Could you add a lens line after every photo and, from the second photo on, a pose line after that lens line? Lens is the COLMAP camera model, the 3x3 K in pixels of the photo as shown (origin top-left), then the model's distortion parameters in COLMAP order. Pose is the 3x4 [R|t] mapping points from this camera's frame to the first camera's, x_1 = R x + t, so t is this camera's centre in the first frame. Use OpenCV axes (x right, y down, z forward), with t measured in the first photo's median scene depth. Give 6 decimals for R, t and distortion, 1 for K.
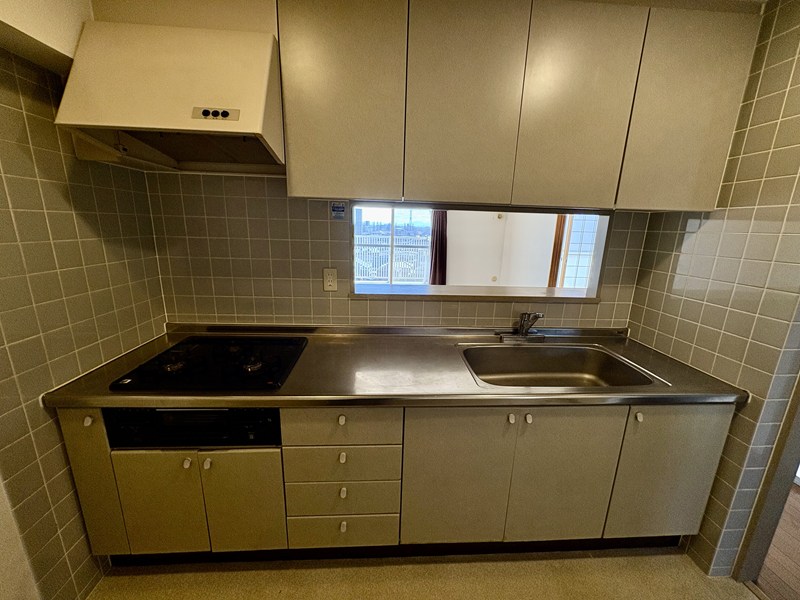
lens RADIAL K [[318.5, 0, 402.0], [0, 318.5, 297.9], [0, 0, 1]] dist [0.001817, 0.000357]
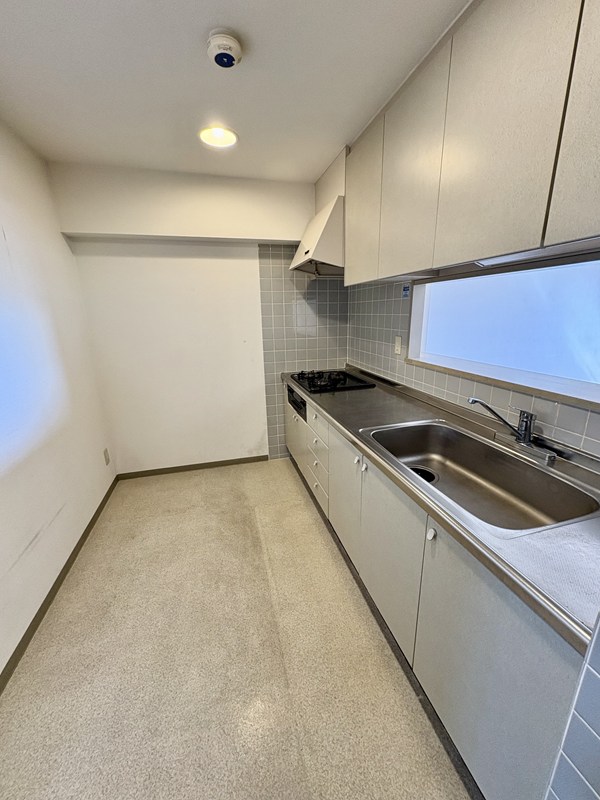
lens RADIAL K [[318.5, 0, 296.2], [0, 318.5, 403.8], [0, 0, 1]] dist [0.001817, 0.000357]
pose [[0.199279, 0.238912, -0.950373, 1.019852], [-0.204859, 0.958553, 0.198012, -0.001034], [0.958291, 0.155233, 0.239962, 0.345438]]
